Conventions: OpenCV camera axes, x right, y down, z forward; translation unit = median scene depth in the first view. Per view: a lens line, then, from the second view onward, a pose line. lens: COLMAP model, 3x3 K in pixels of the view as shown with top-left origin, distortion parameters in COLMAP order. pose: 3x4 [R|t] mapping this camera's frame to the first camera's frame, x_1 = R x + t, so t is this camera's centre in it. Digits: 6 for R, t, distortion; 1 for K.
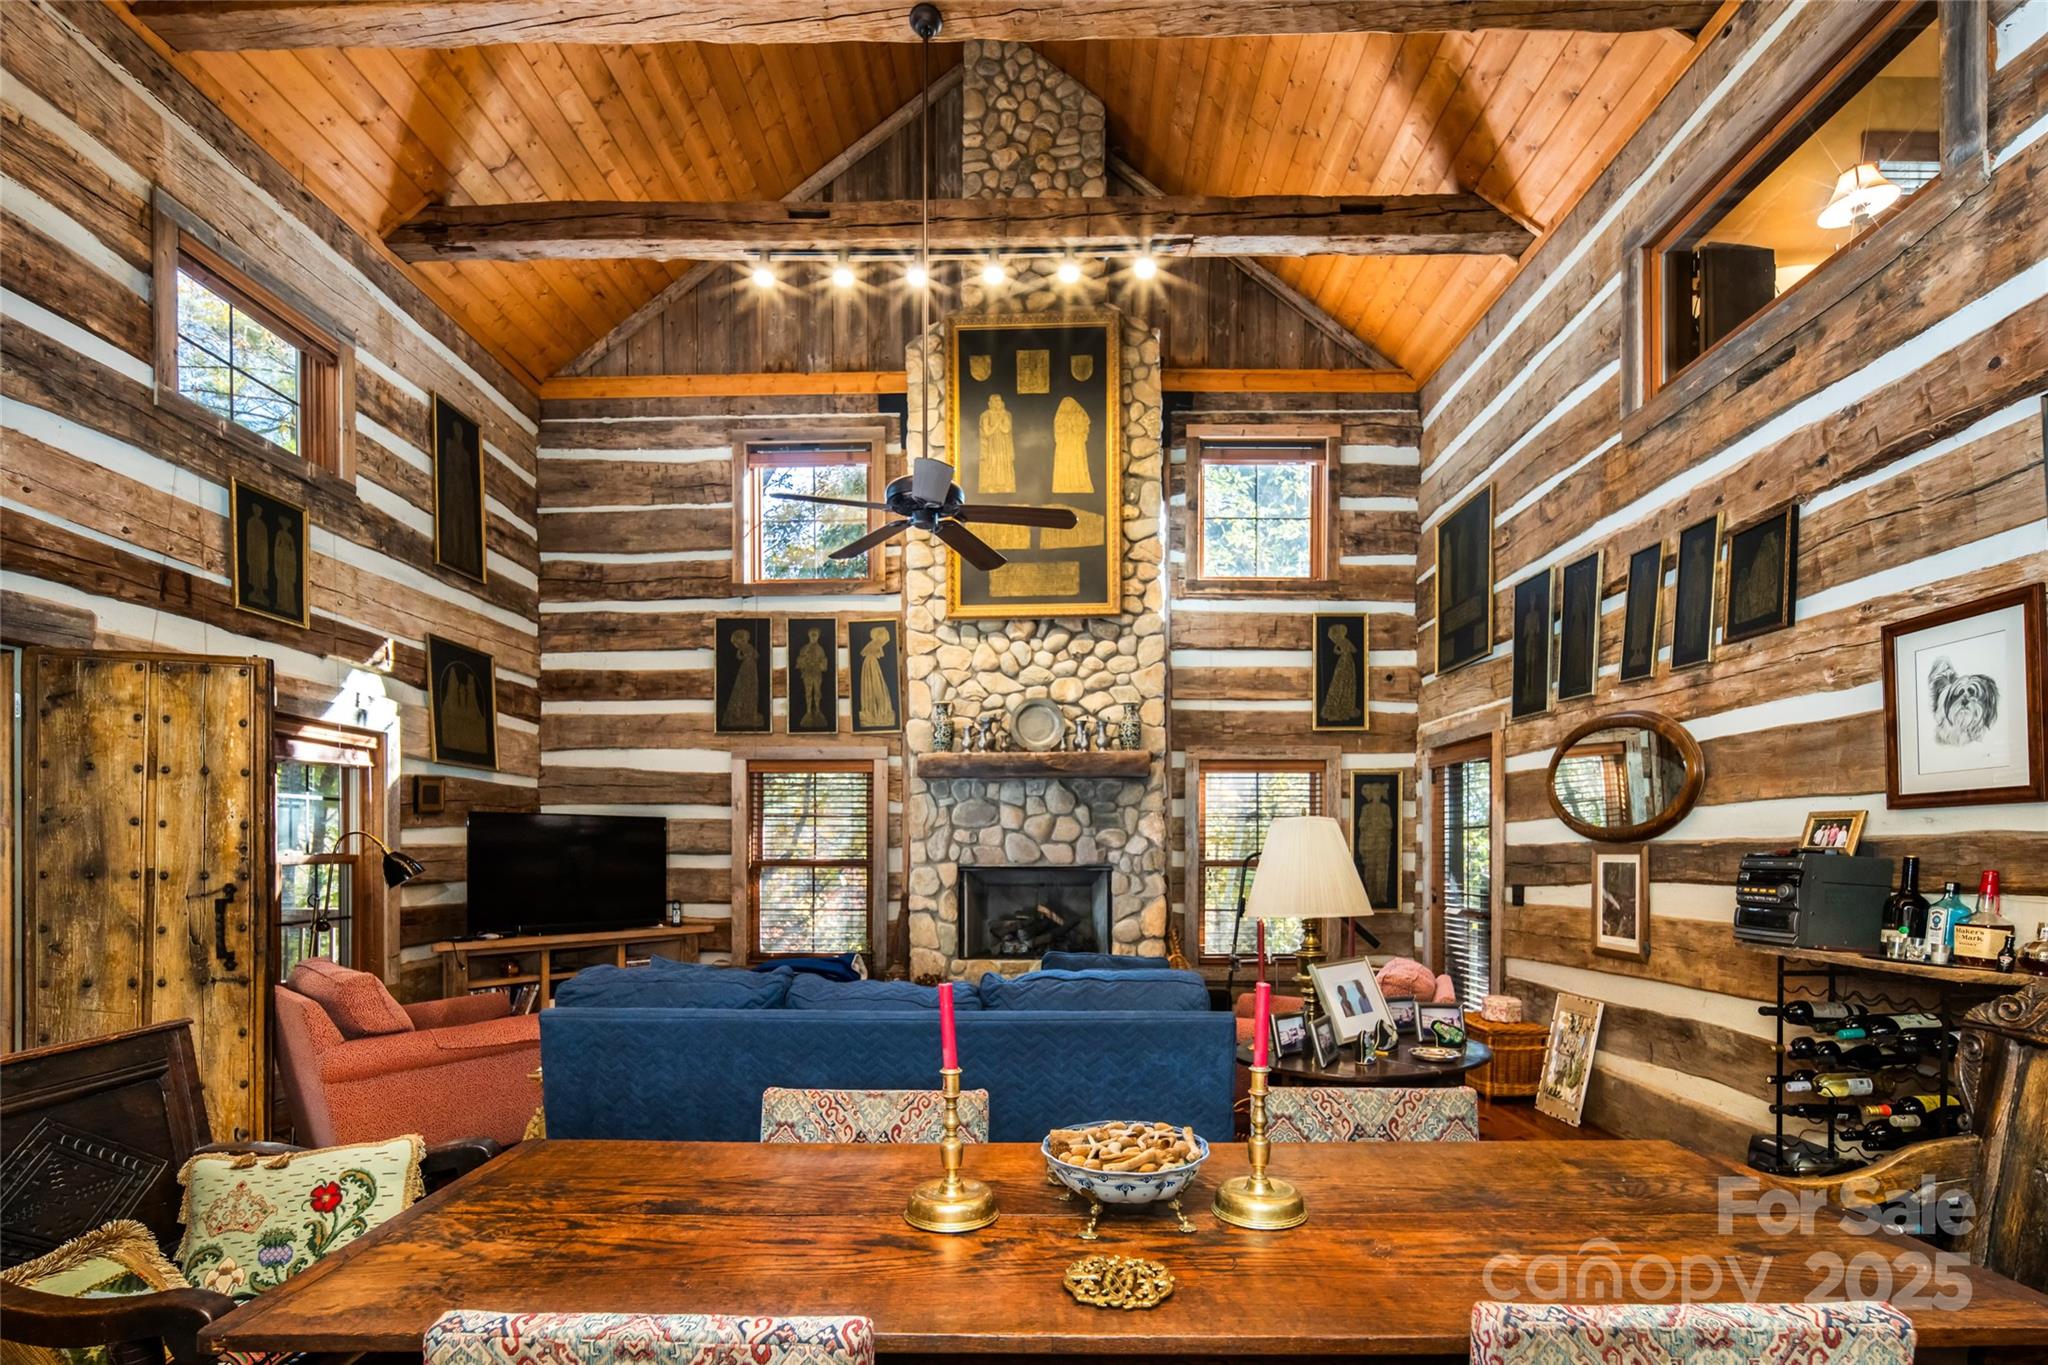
lens RADIAL K [[970.9, 0, 1035.2], [0, 970.9, 858.1], [0, 0, 1]] dist [0.000739, -0.000169]
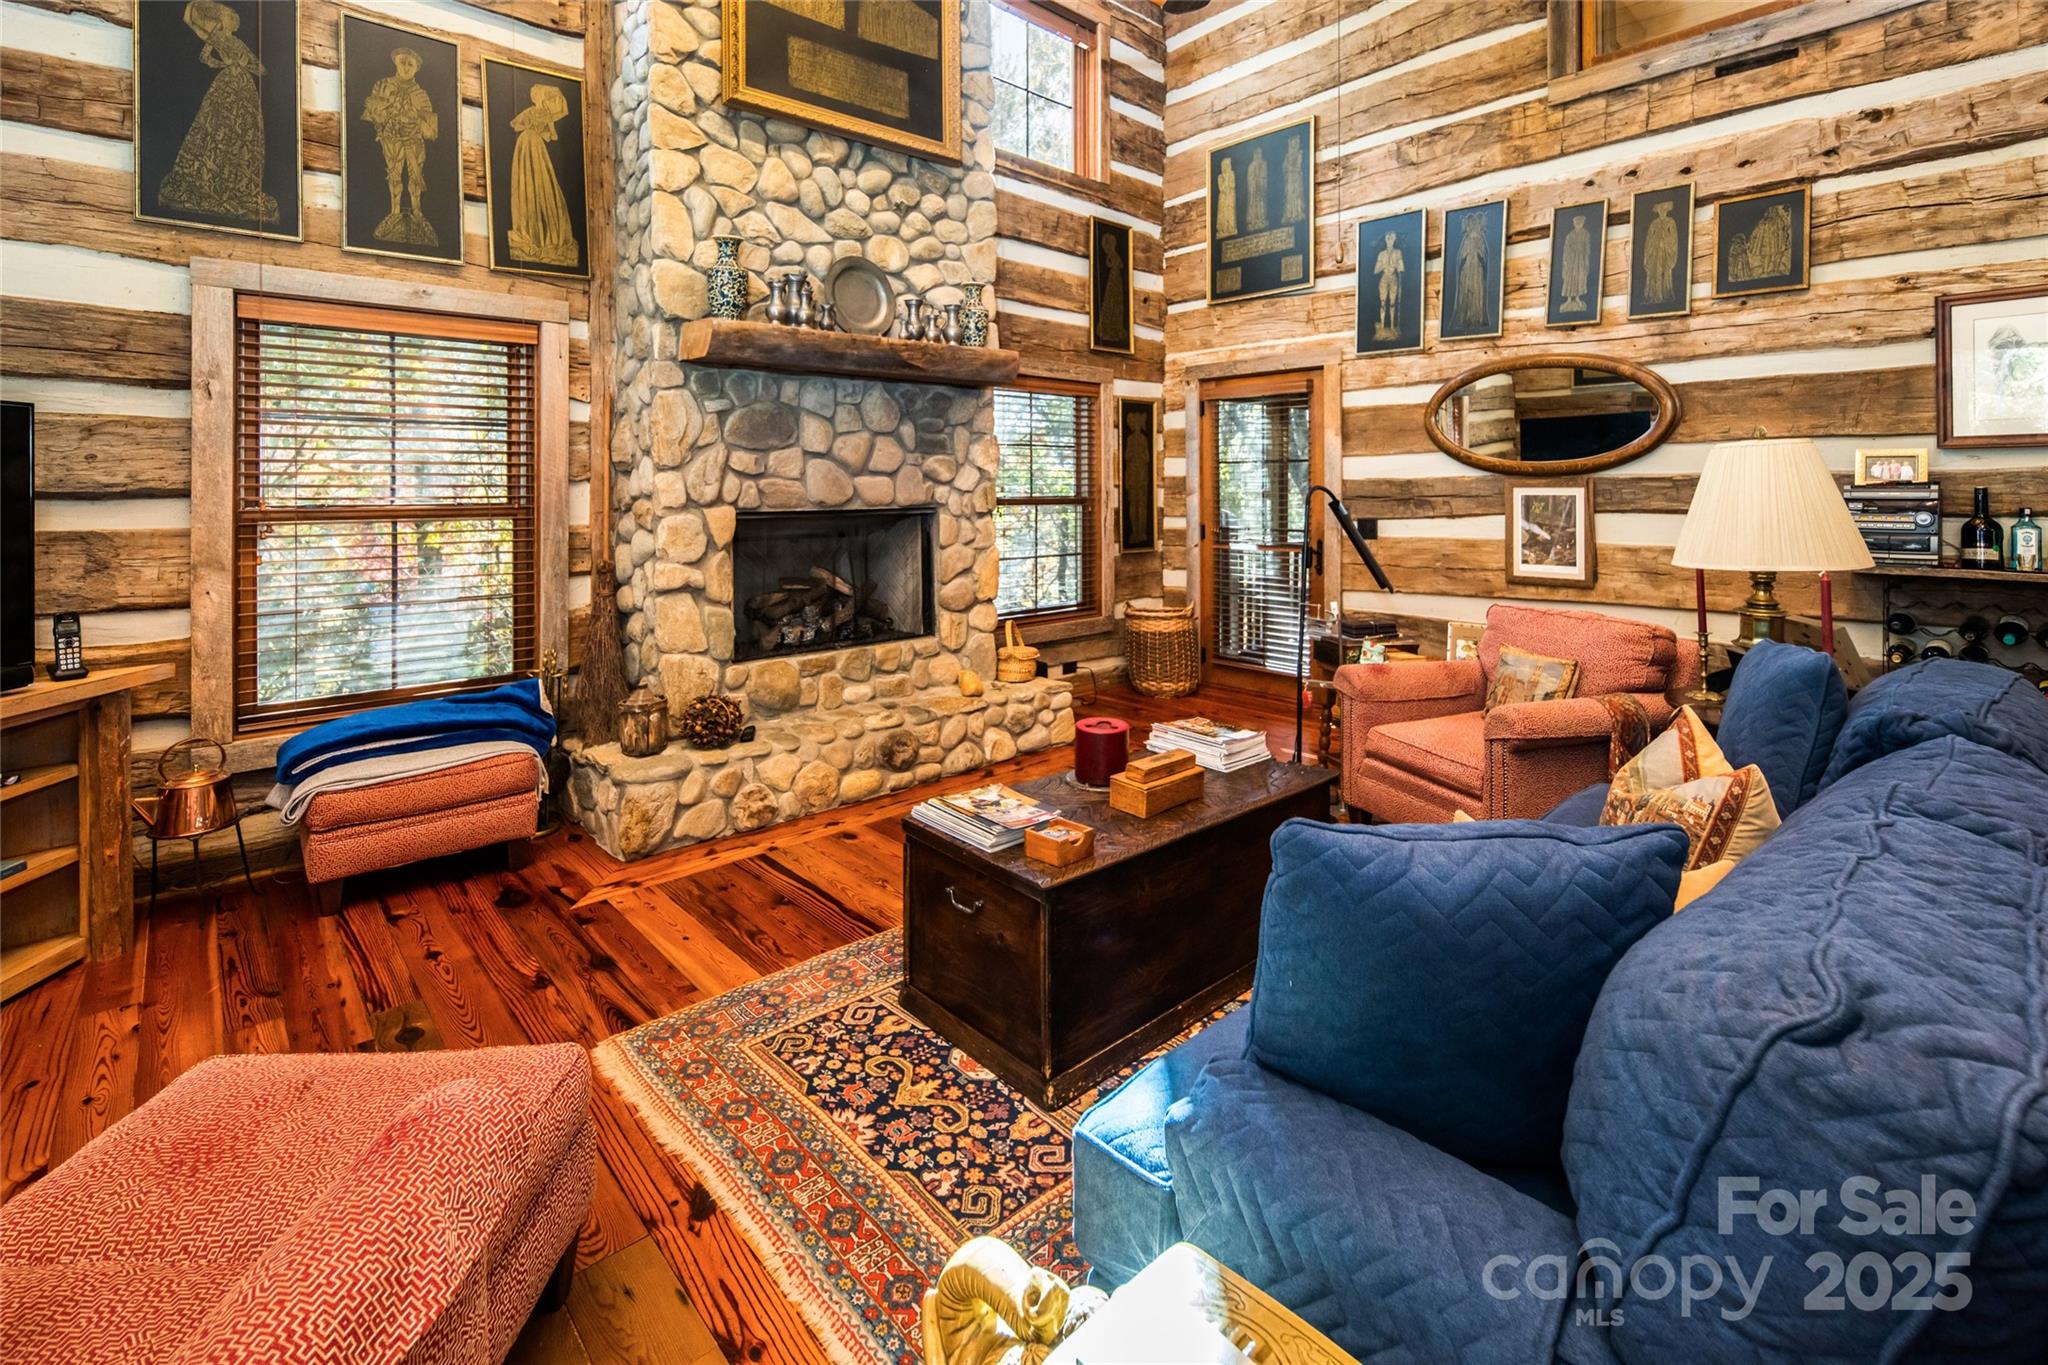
lens RADIAL K [[917.0, 0, 1041.6], [0, 917.0, 490.3], [0, 0, 1]] dist [-0.002409, -0.000631]
pose [[0.724899, -0.006375, 0.688826, -0.338286], [0.007877, 0.999969, 0.000964, -0.004148], [-0.688810, 0.004727, 0.724926, 0.450269]]
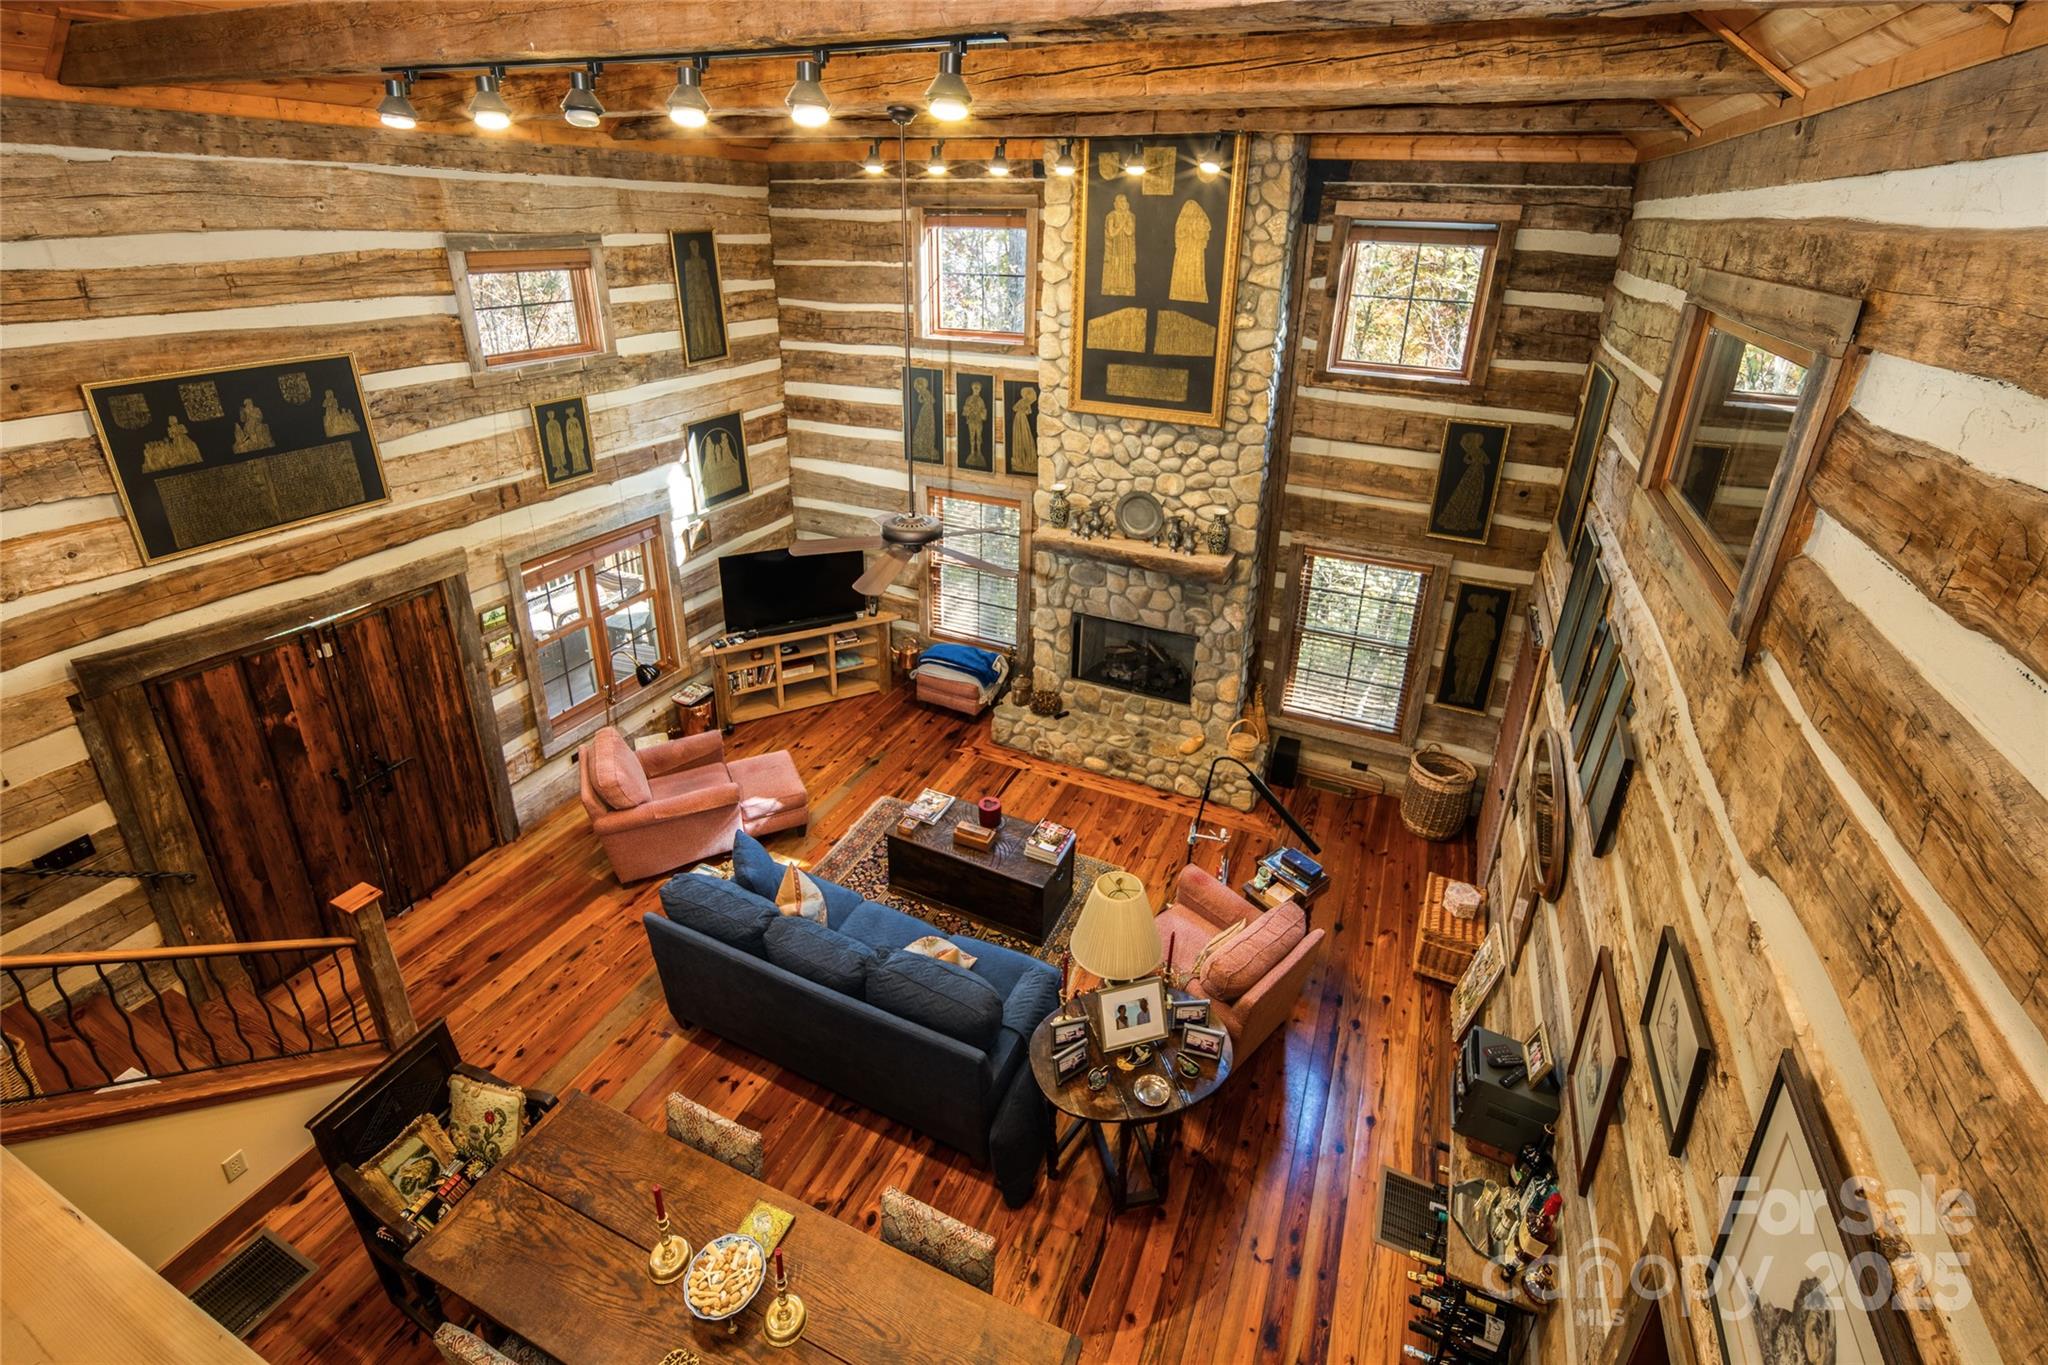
lens RADIAL K [[944.7, 0, 1018.9], [0, 944.7, 574.2], [0, 0, 1]] dist [-0.000759, -0.000754]
pose [[0.911442, 0.167936, -0.375593, 0.291476], [-0.018705, 0.928872, 0.369928, -0.466724], [0.411002, -0.330143, 0.849755, -0.002061]]
